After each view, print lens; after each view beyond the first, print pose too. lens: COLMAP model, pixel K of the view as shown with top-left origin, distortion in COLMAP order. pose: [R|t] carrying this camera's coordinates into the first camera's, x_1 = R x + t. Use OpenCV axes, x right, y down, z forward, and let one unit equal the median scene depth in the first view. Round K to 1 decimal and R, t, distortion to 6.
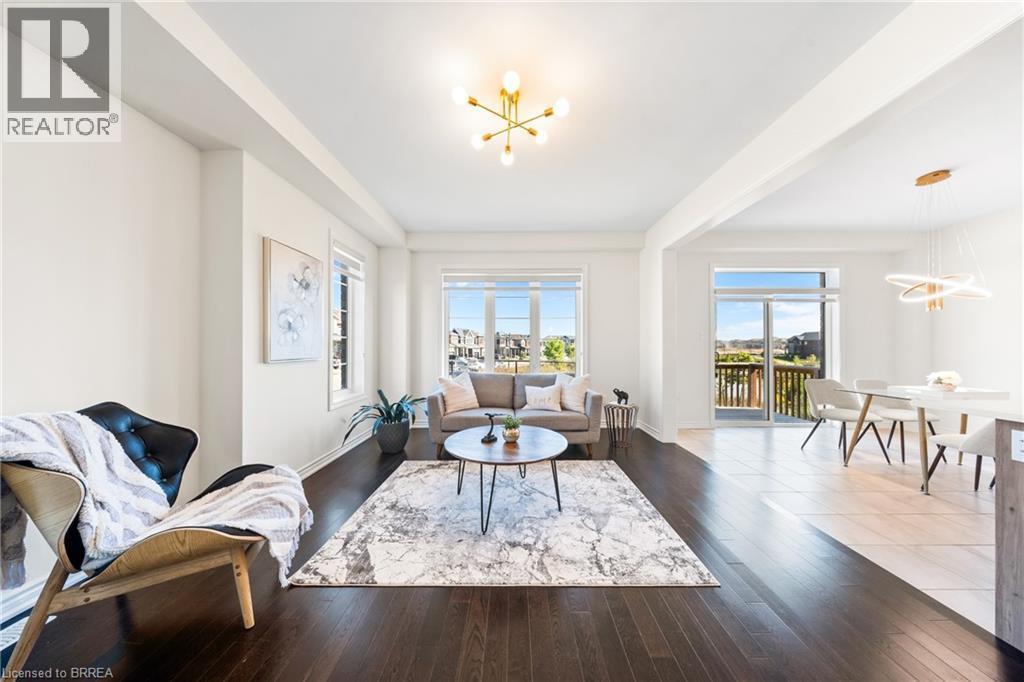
lens RADIAL K [[306.4, 0, 512.0], [0, 306.4, 341.0], [0, 0, 1]] dist [0.000131, -0.000005]
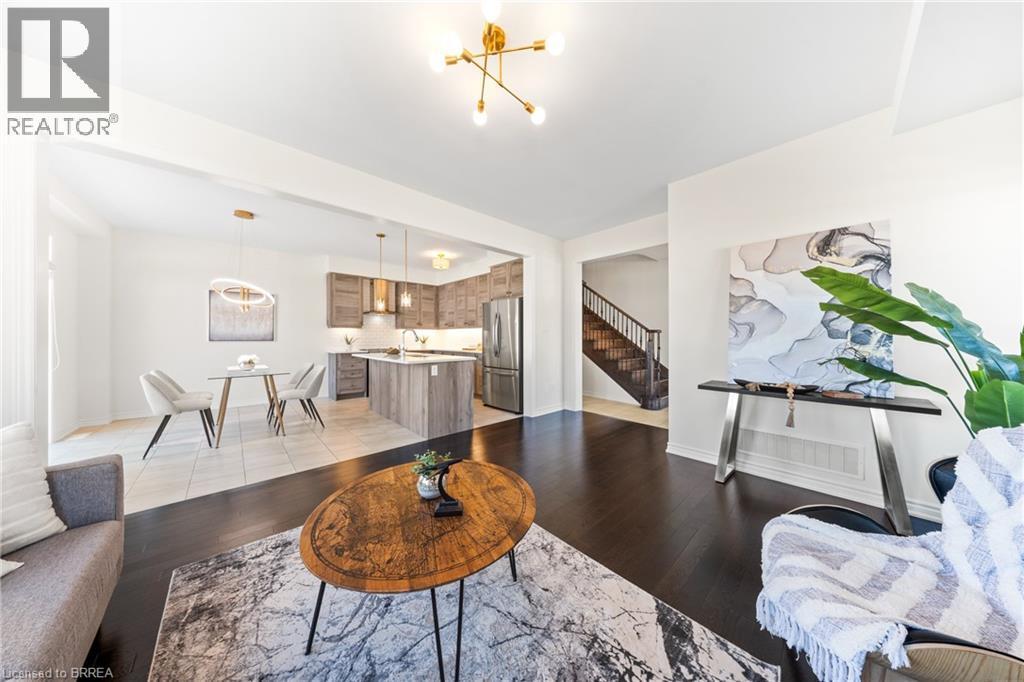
lens RADIAL K [[306.4, 0, 512.0], [0, 306.4, 341.0], [0, 0, 1]] dist [0.000131, -0.000005]
pose [[-0.681765, -0.004920, 0.731555, -0.338441], [-0.013268, 0.999896, -0.005640, 0.018706], [-0.731451, -0.013552, -0.681759, 0.802052]]
